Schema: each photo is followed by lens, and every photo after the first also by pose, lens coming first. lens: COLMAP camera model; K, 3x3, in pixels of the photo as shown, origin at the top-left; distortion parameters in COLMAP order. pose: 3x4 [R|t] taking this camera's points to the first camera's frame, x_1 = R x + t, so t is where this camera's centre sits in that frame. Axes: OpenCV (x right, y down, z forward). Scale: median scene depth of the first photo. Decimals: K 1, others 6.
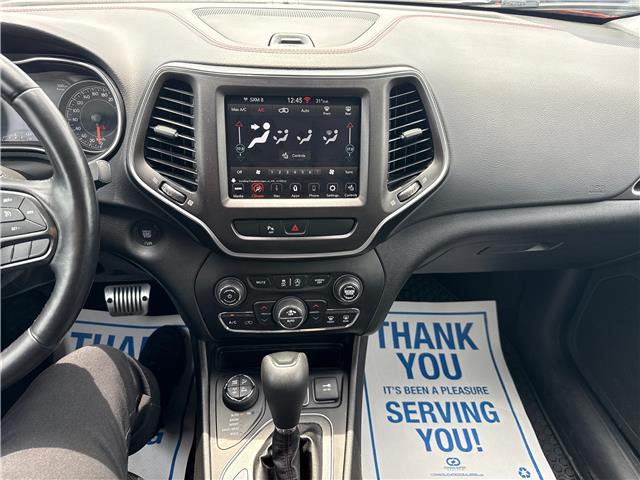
lens RADIAL K [[470.6, 0, 319.8], [0, 470.6, 237.7], [0, 0, 1]] dist [0.019592, -0.023908]
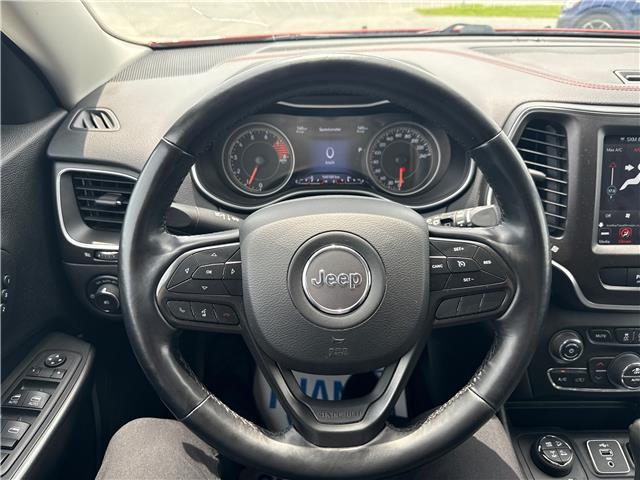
lens RADIAL K [[470.6, 0, 317.9], [0, 470.6, 241.6], [0, 0, 1]] dist [0.019592, -0.023908]
pose [[0.995815, 0.004920, -0.091256, -0.601222], [-0.011001, 0.997742, -0.066254, -0.020694], [0.090724, 0.066981, 0.993621, 0.031709]]
